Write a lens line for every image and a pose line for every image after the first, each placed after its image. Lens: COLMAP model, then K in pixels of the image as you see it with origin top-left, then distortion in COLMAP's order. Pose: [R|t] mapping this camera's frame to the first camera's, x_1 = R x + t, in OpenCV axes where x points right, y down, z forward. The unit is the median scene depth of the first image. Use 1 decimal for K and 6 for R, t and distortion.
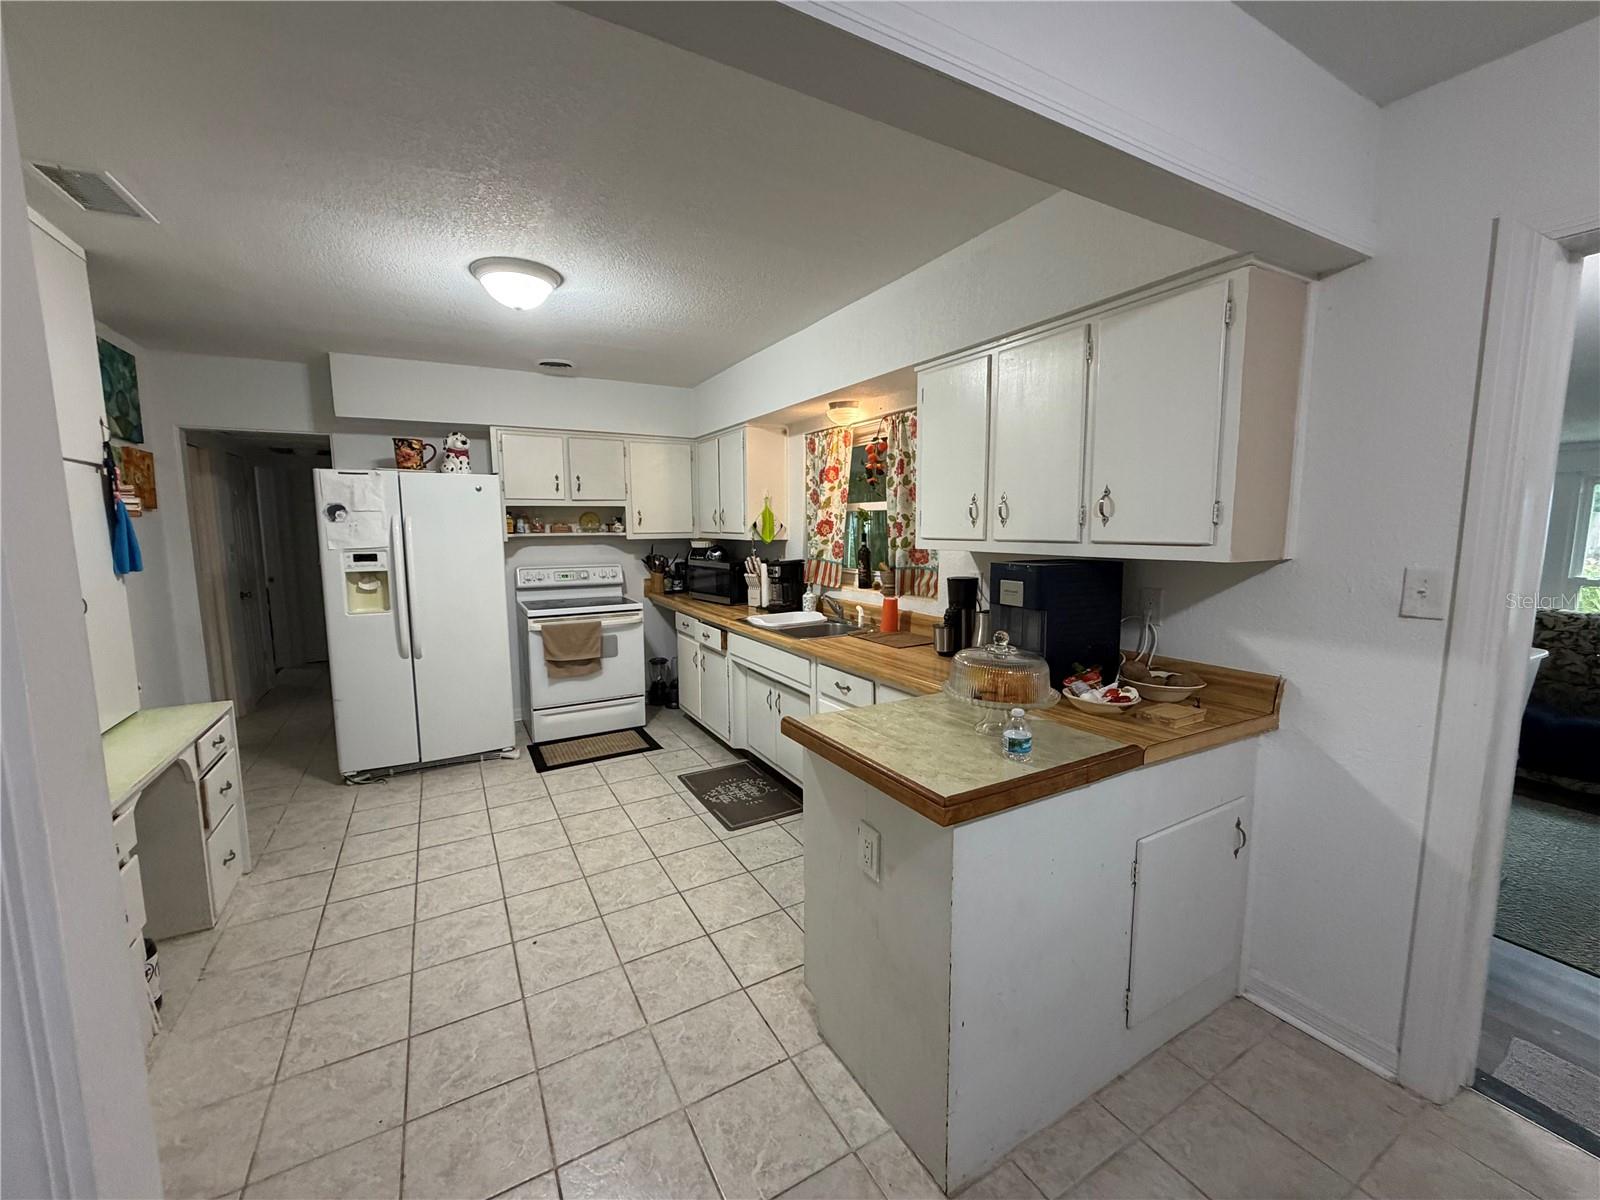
lens RADIAL K [[642.8, 0, 800.0], [0, 642.8, 600.0], [0, 0, 1]] dist [-0.002366, -0.000371]
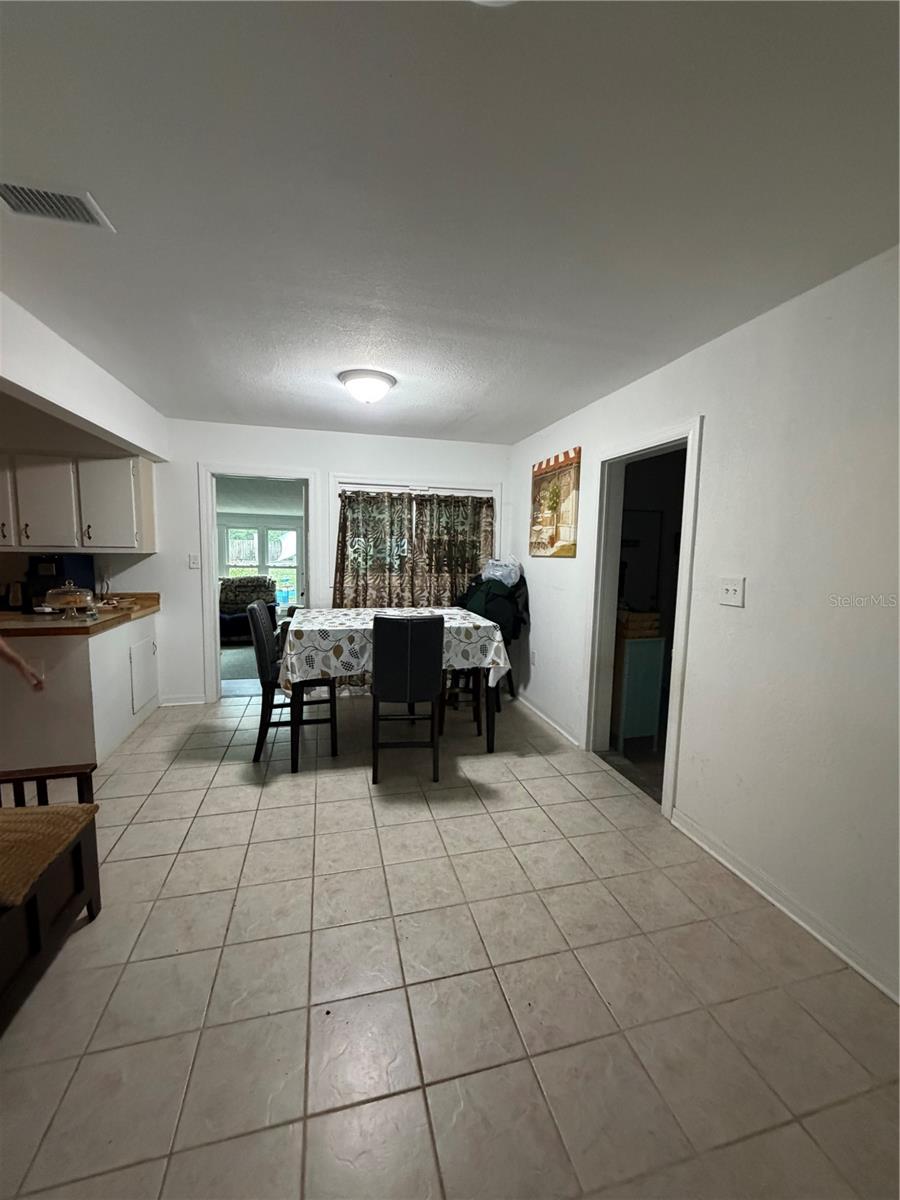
lens RADIAL K [[482.1, 0, 450.0], [0, 482.1, 600.0], [0, 0, 1]] dist [-0.002366, -0.000371]
pose [[0.259523, -0.099848, 0.960561, -0.946668], [0.090887, 0.992751, 0.078638, 0.091100], [-0.961451, 0.066894, 0.266717, -0.808083]]
